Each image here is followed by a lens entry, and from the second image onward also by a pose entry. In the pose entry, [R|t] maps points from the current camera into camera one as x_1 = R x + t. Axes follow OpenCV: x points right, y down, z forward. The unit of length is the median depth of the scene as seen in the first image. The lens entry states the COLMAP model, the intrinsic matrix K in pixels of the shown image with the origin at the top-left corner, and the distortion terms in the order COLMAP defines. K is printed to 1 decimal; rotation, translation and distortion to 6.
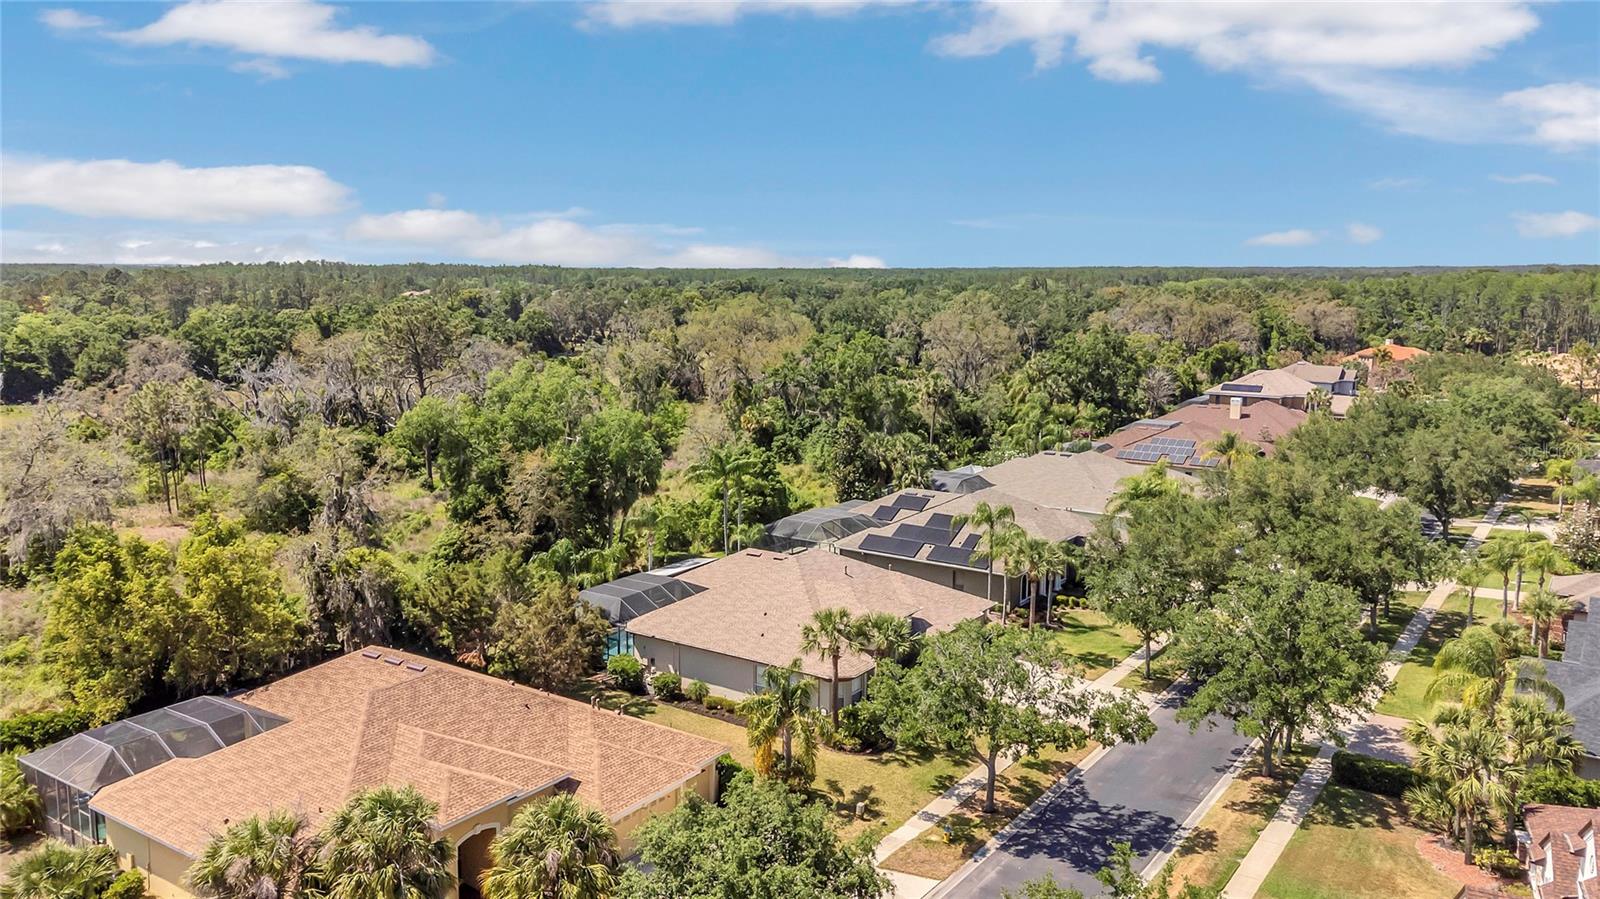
lens RADIAL K [[1197.6, 0, 800.0], [0, 1197.6, 449.5], [0, 0, 1]] dist [0.053151, -0.001898]
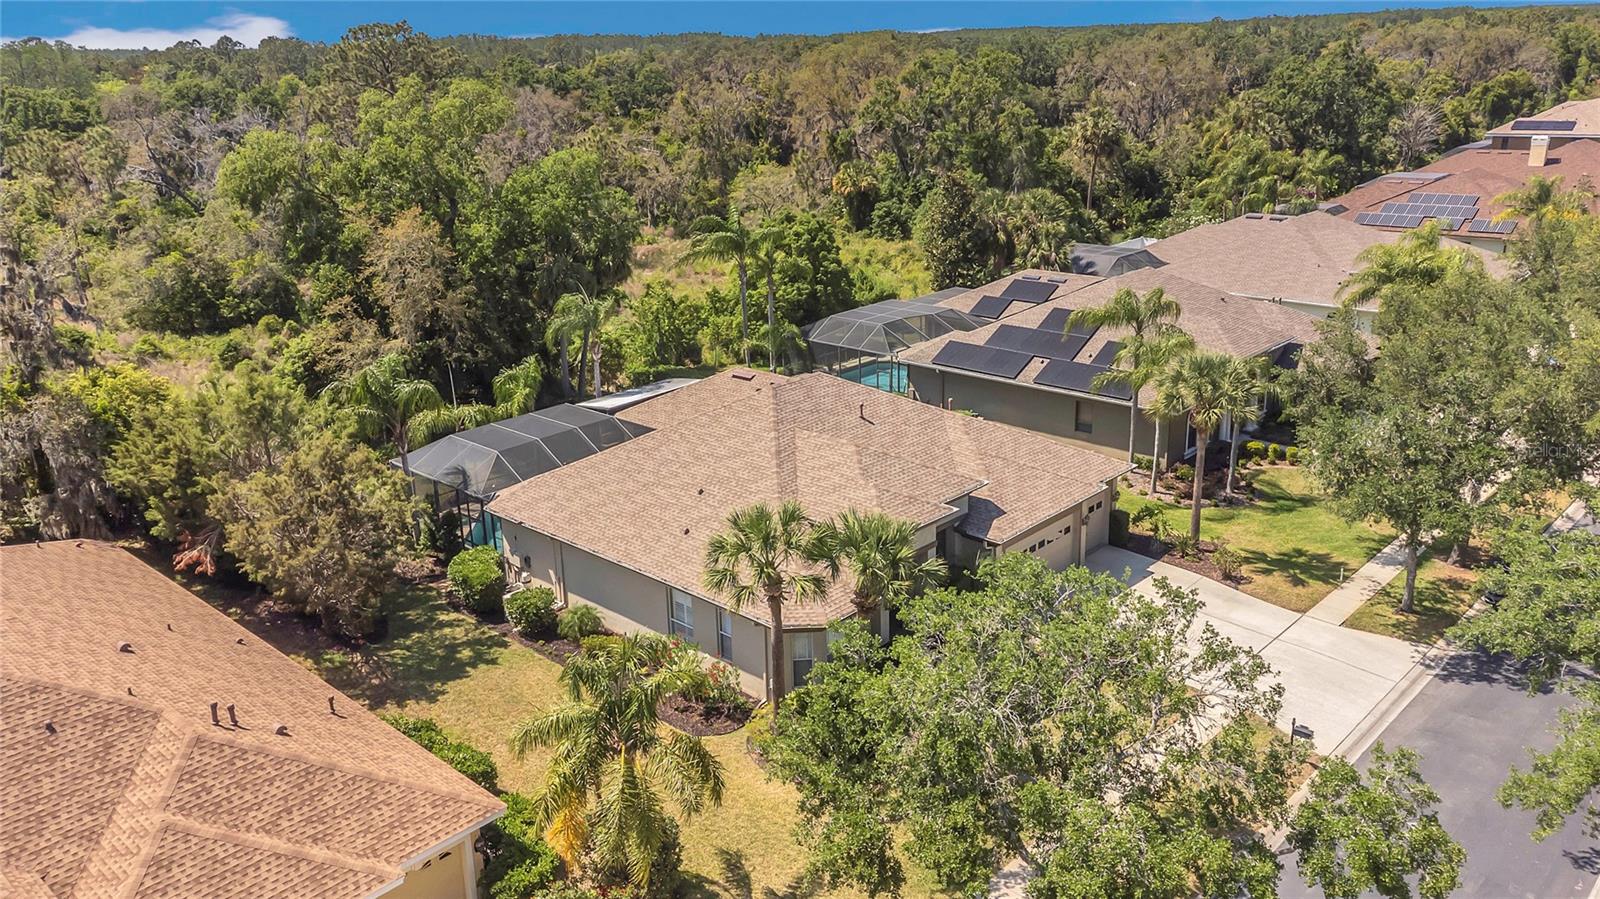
lens RADIAL K [[1239.9, 0, 798.5], [0, 1239.9, 428.3], [0, 0, 1]] dist [0.034413, 0.012420]
pose [[0.988870, 0.013301, -0.148189, 0.065757], [0.009915, 0.987890, 0.154837, 0.010986], [0.148454, -0.154583, 0.976763, 0.279019]]
